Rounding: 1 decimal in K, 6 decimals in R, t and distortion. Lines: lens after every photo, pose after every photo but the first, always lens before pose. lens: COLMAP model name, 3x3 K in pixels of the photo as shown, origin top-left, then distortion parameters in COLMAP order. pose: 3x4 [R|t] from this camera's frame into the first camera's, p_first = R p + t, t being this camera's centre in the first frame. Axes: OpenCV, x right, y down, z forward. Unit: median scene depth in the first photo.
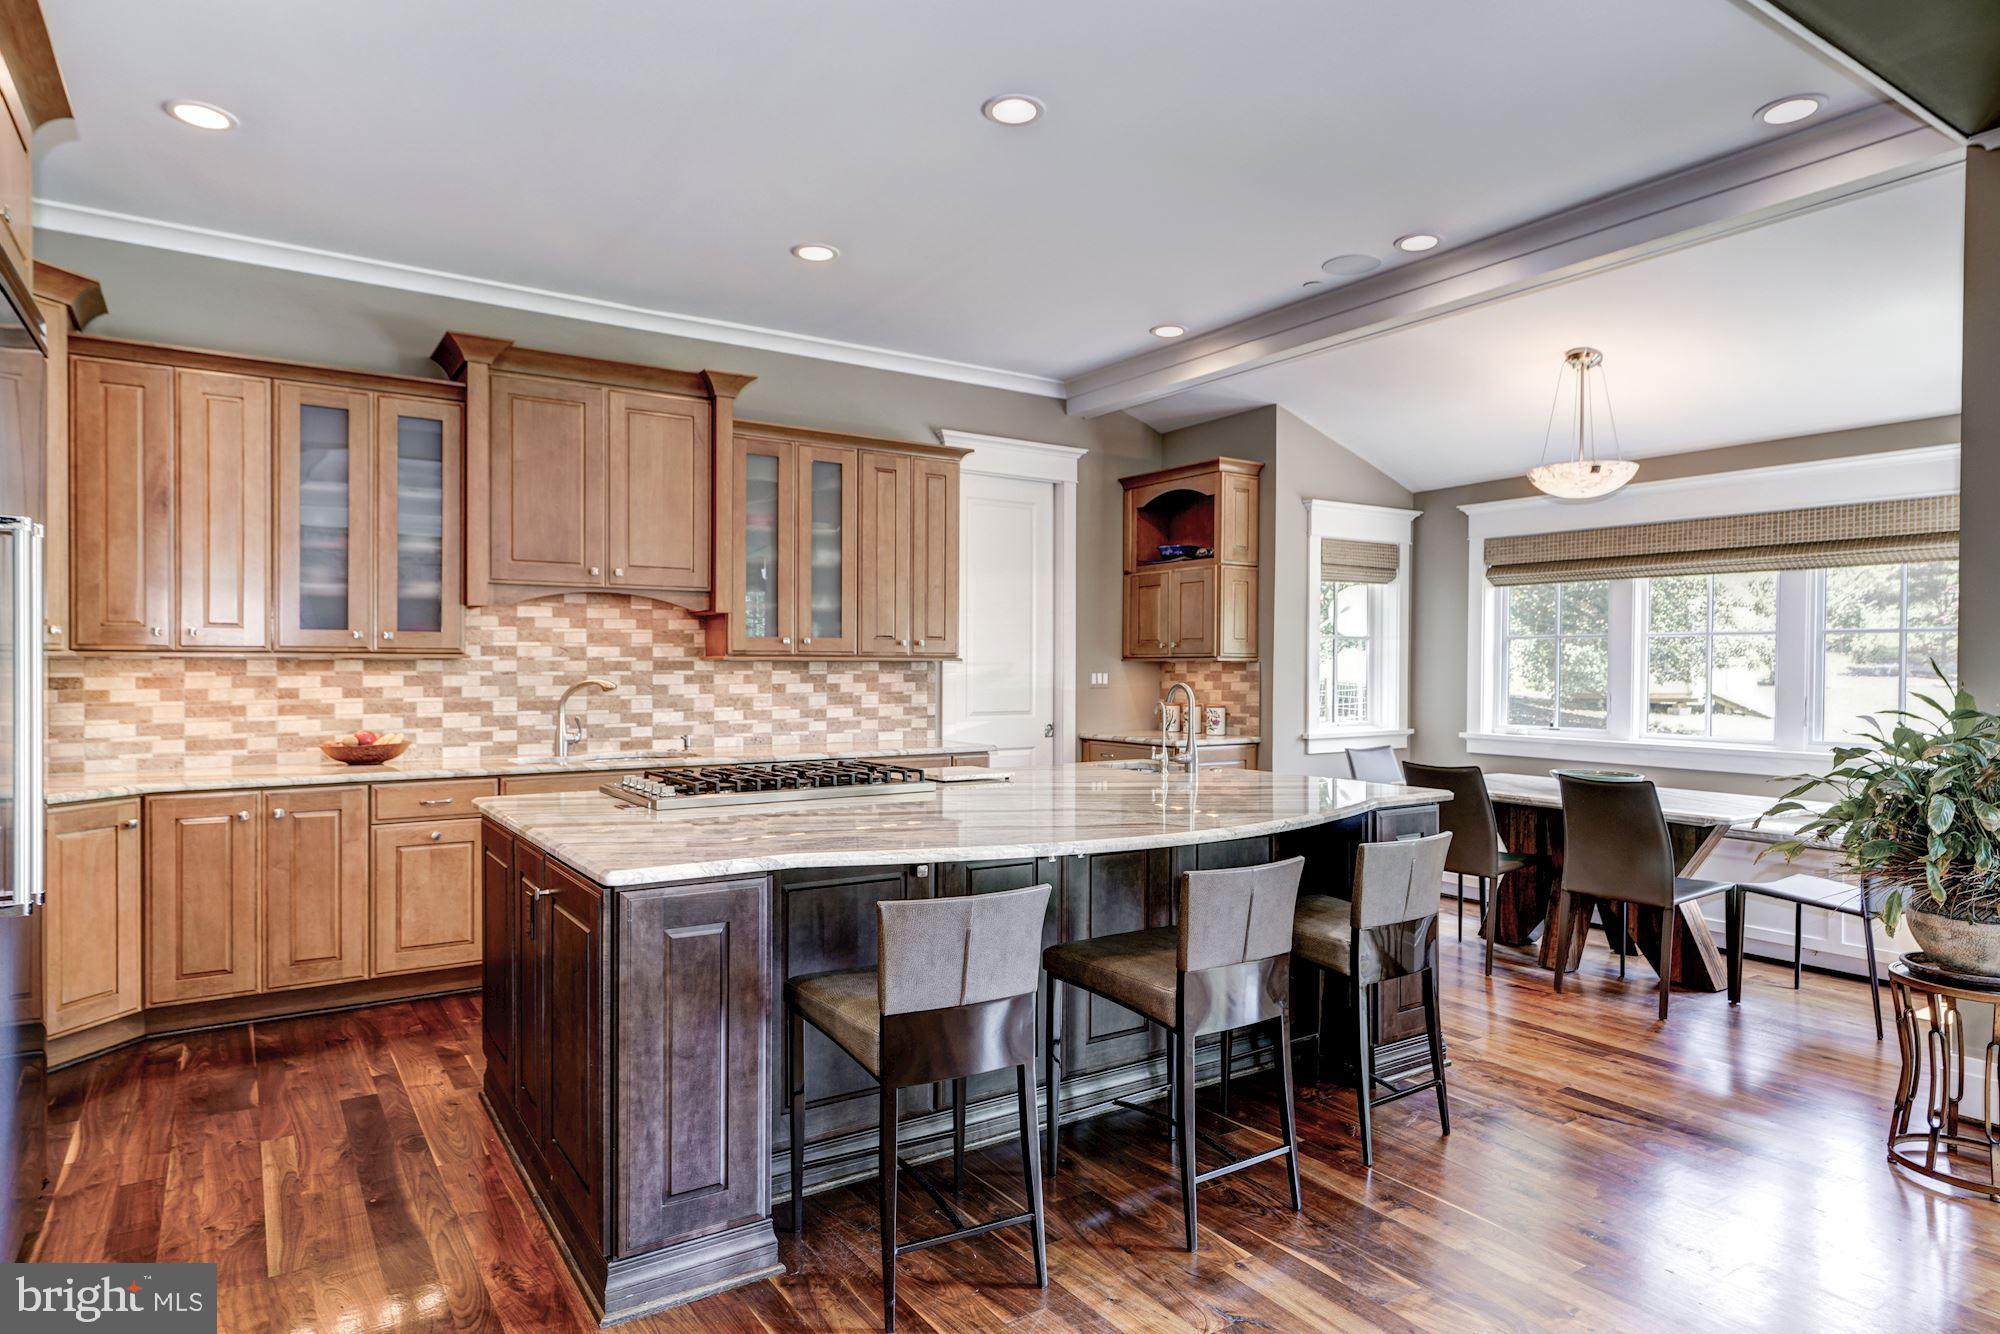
lens RADIAL K [[1143.3, 0, 1012.3], [0, 1143.3, 671.5], [0, 0, 1]] dist [0.003685, 0.001742]
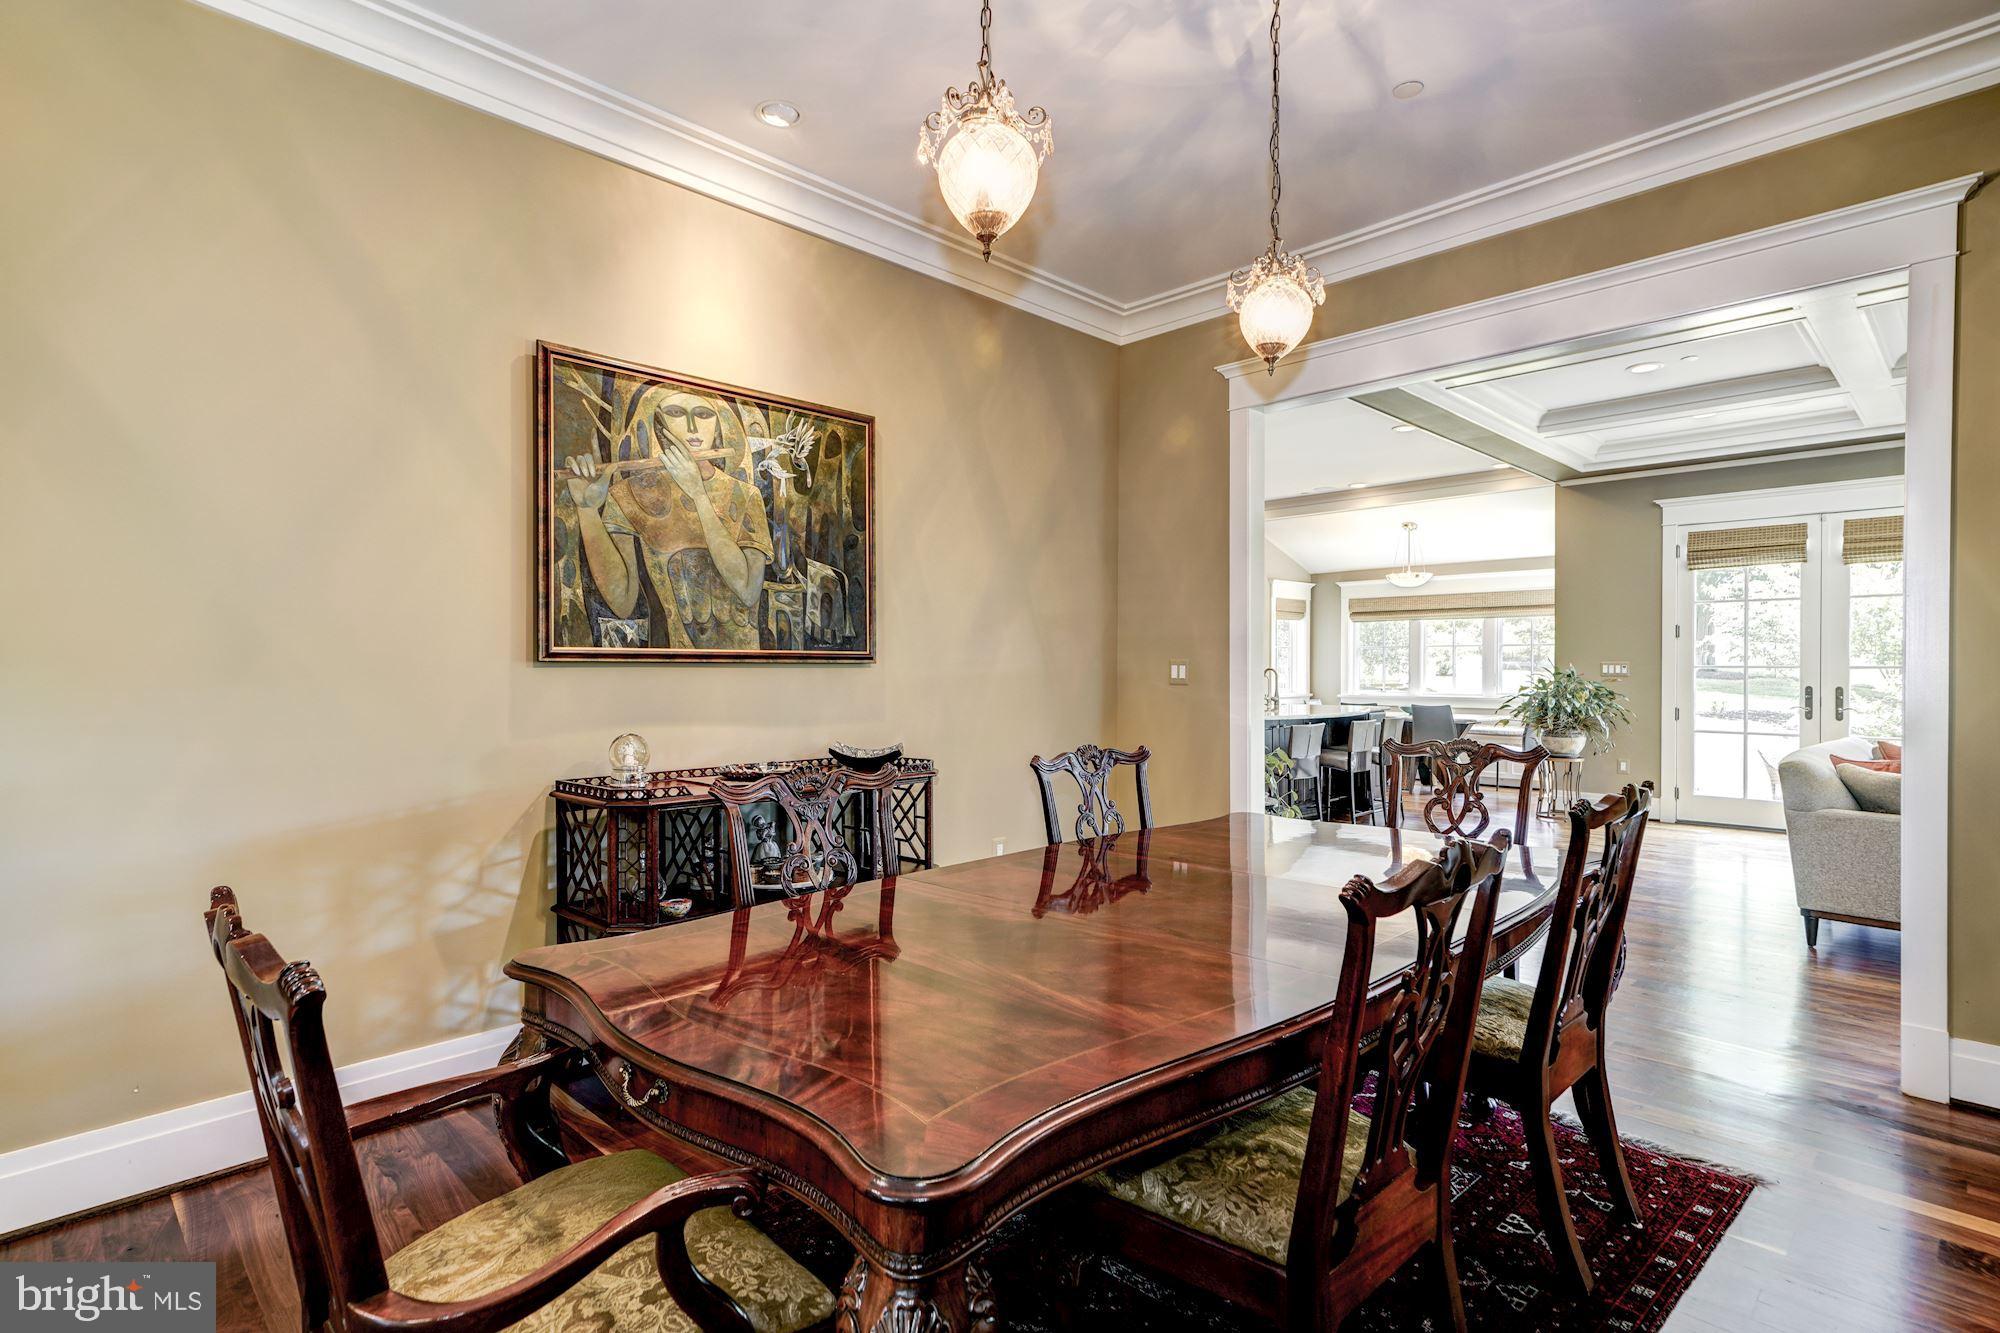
lens RADIAL K [[951.8, 0, 1002.0], [0, 951.8, 676.9], [0, 0, 1]] dist [-0.021931, 0.004245]
pose [[0.986354, -0.004544, 0.164576, -0.475050], [0.003810, 0.999981, 0.004775, 0.011967], [-0.164595, -0.004082, 0.986353, -0.564402]]
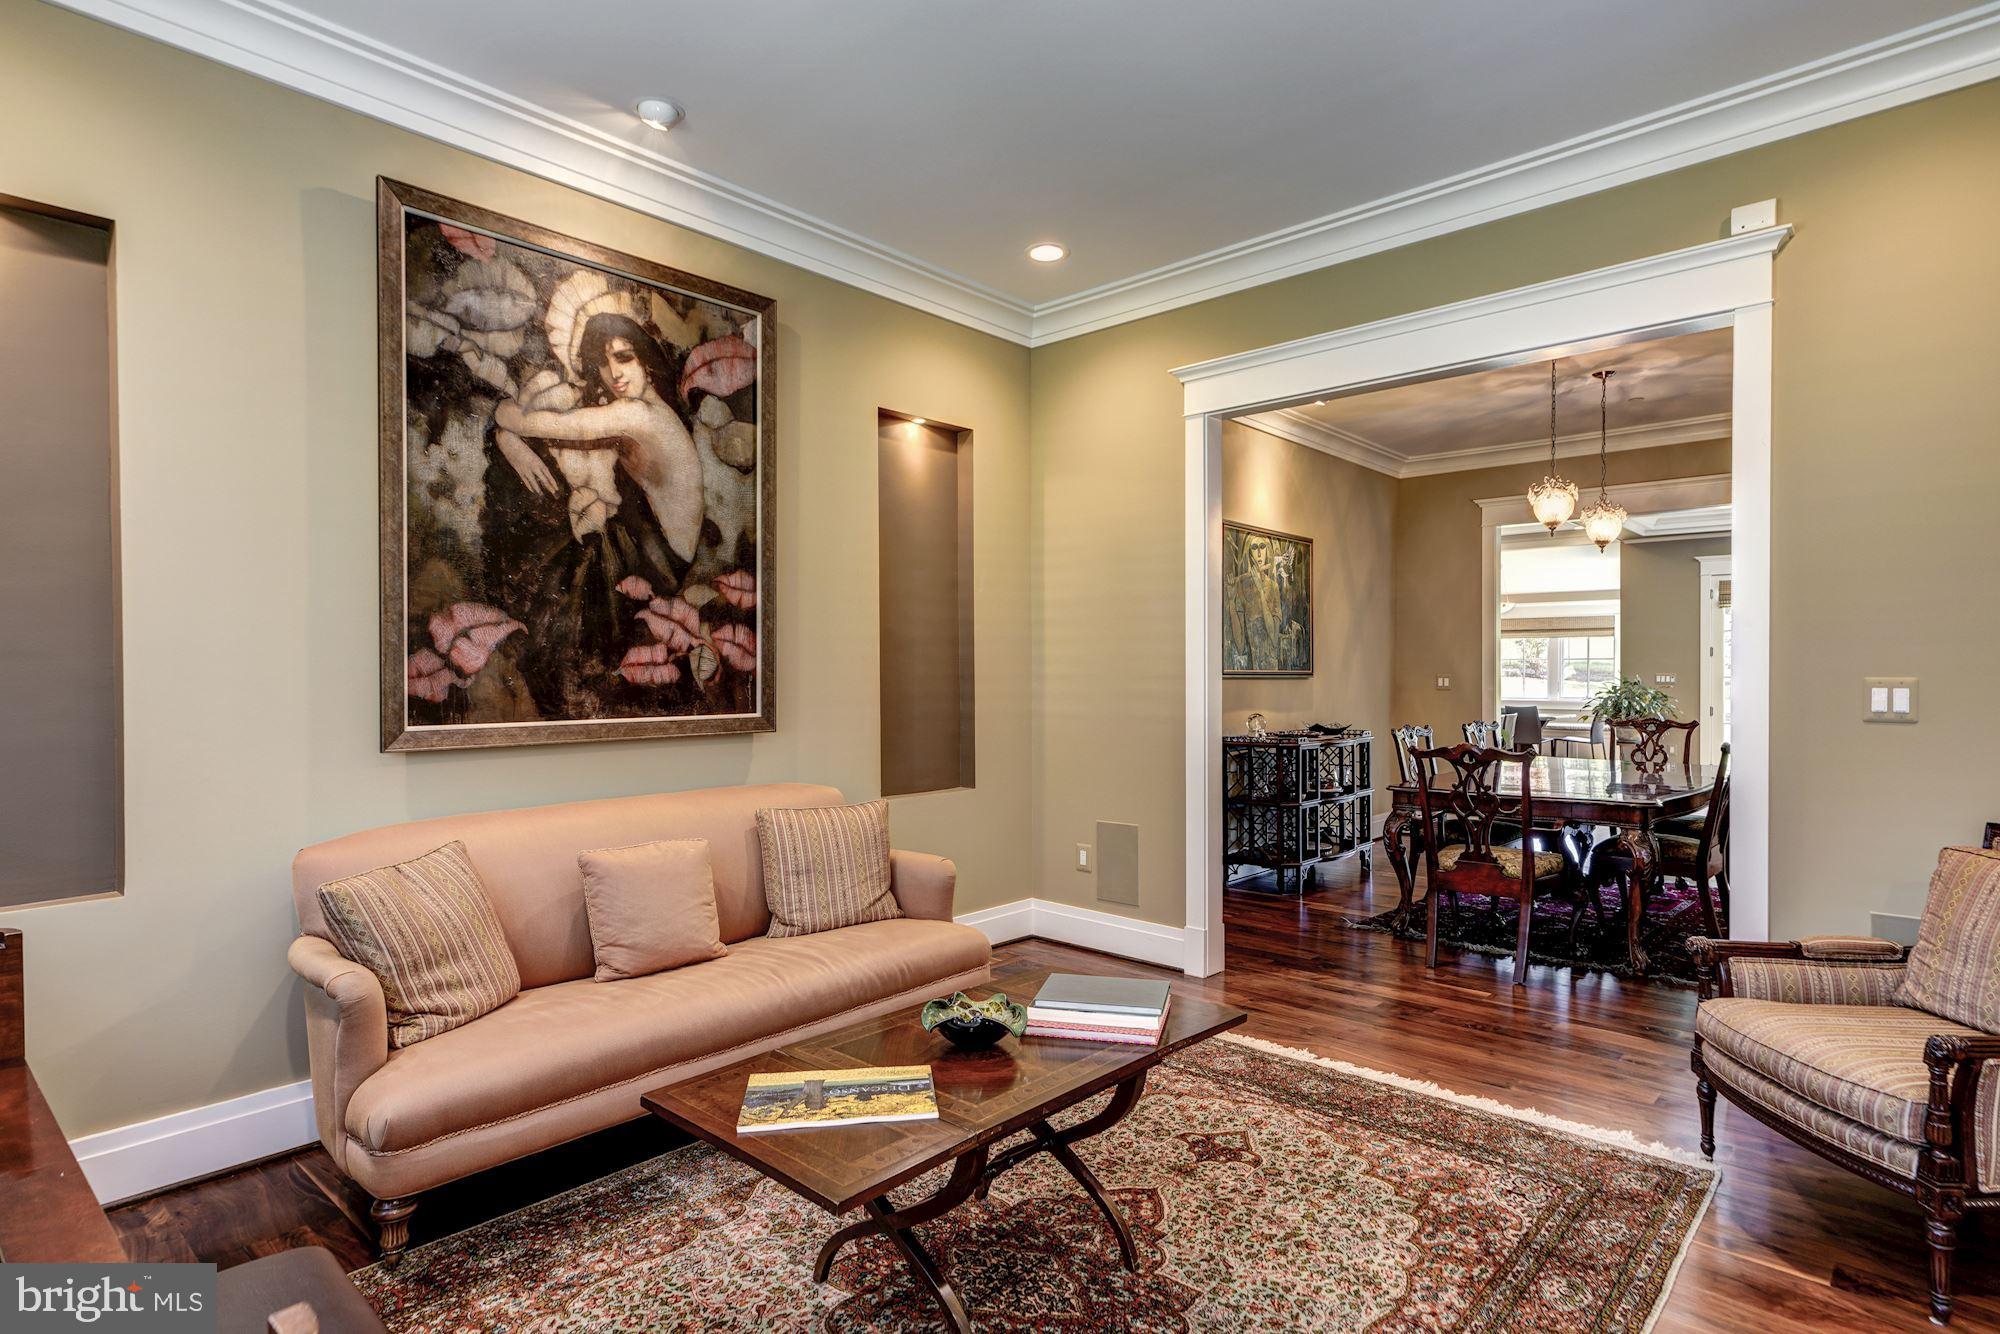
lens RADIAL K [[1007.5, 0, 986.4], [0, 1007.5, 682.2], [0, 0, 1]] dist [-0.009500, 0.004932]
pose [[0.981333, -0.006088, 0.192218, -1.002608], [0.005782, 0.999981, 0.002157, 0.007334], [-0.192227, -0.001005, 0.981350, -0.973427]]
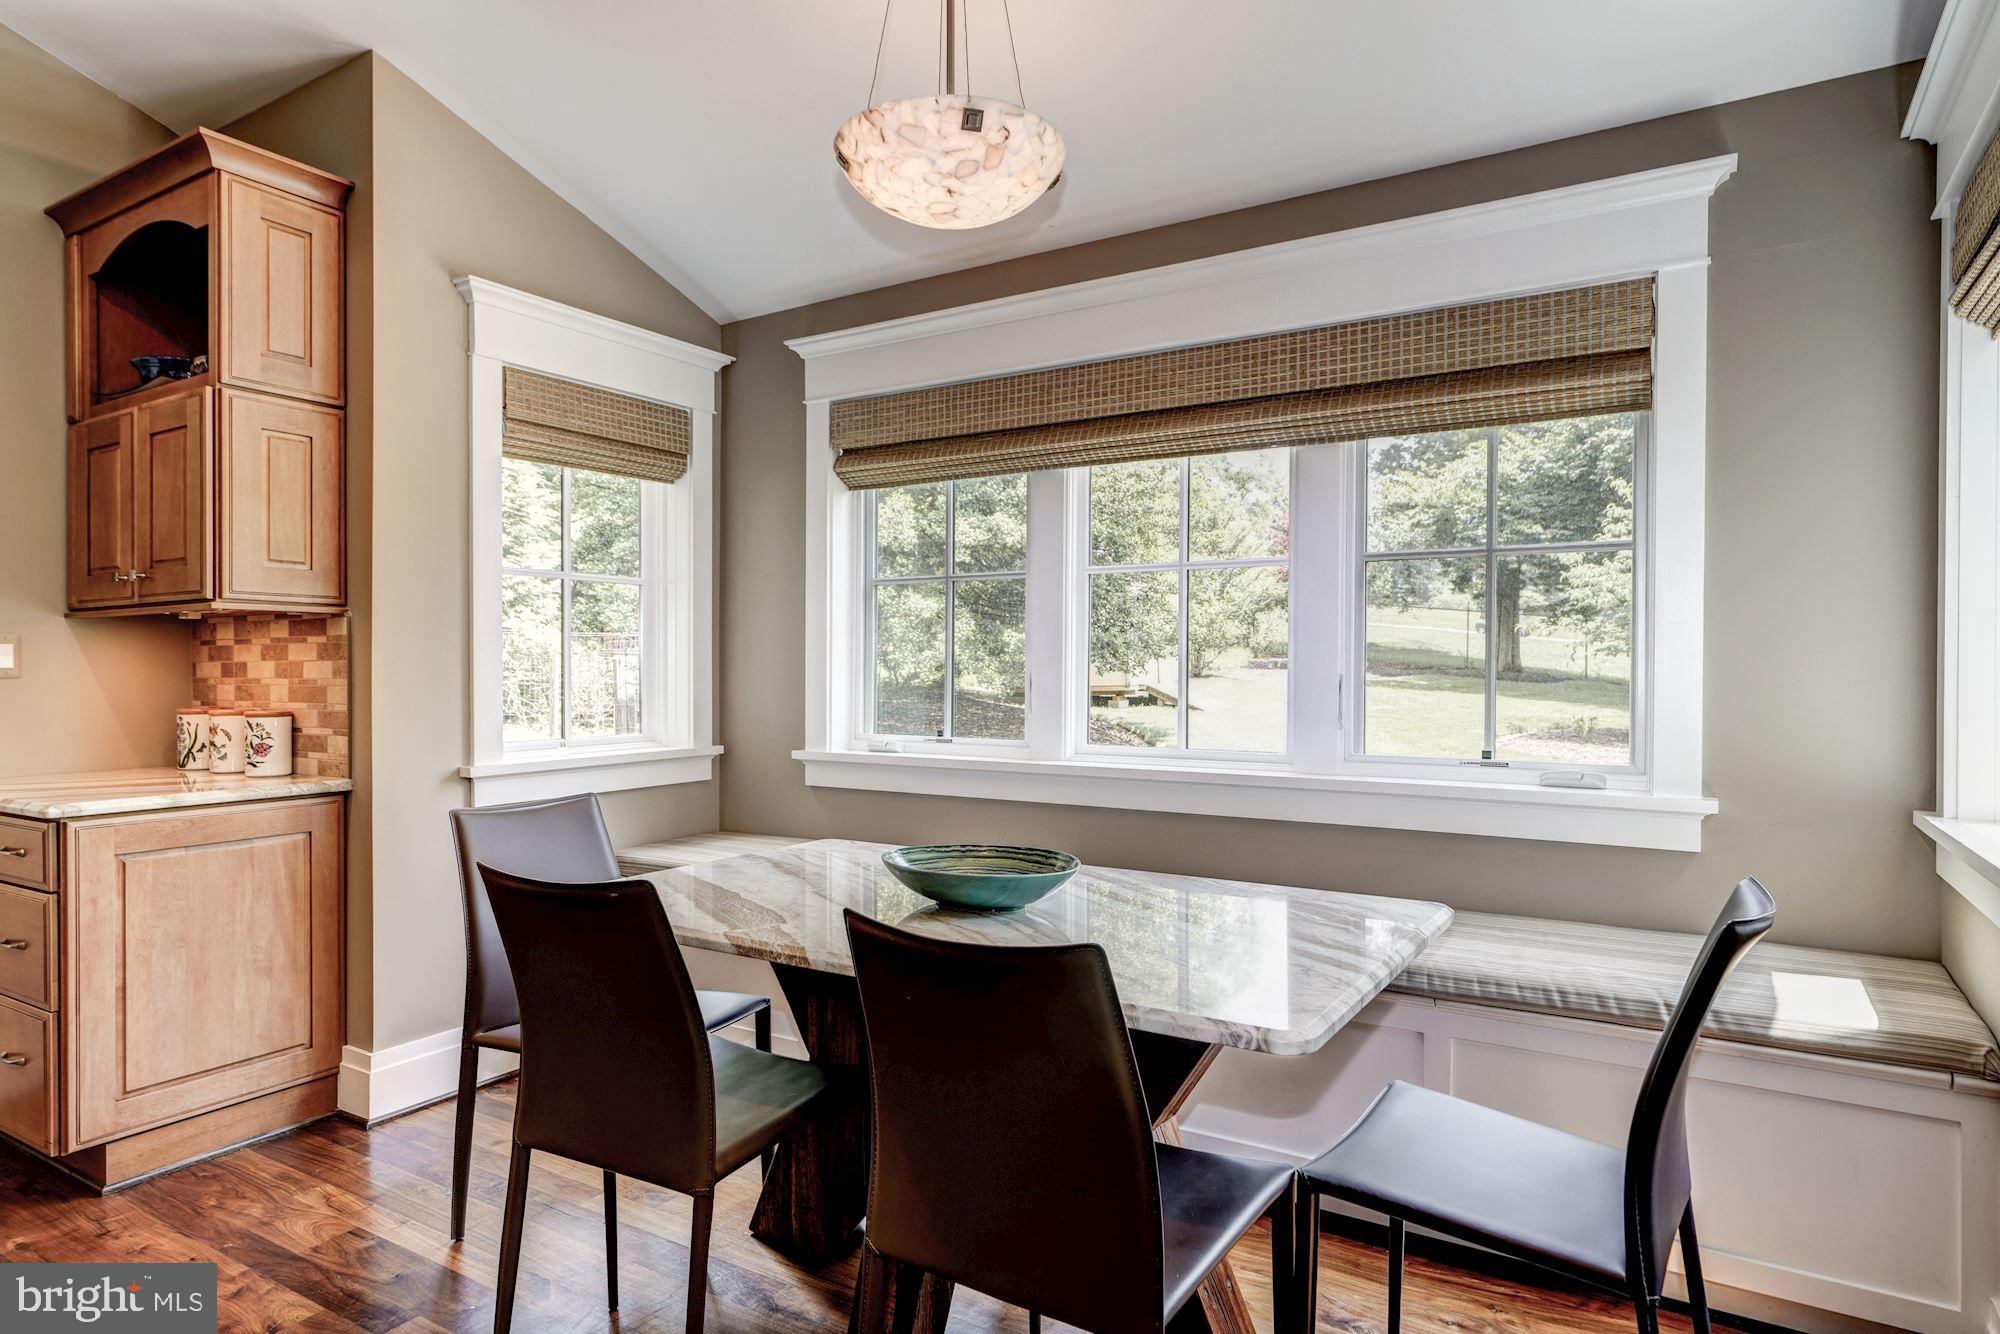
lens RADIAL K [[1143.3, 0, 991.6], [0, 1143.3, 672.1], [0, 0, 1]] dist [0.003685, 0.001742]
pose [[0.912534, -0.008247, 0.408917, 0.256620], [0.008245, 0.999964, 0.001767, 0.015233], [-0.408917, 0.001759, 0.912570, 0.461848]]
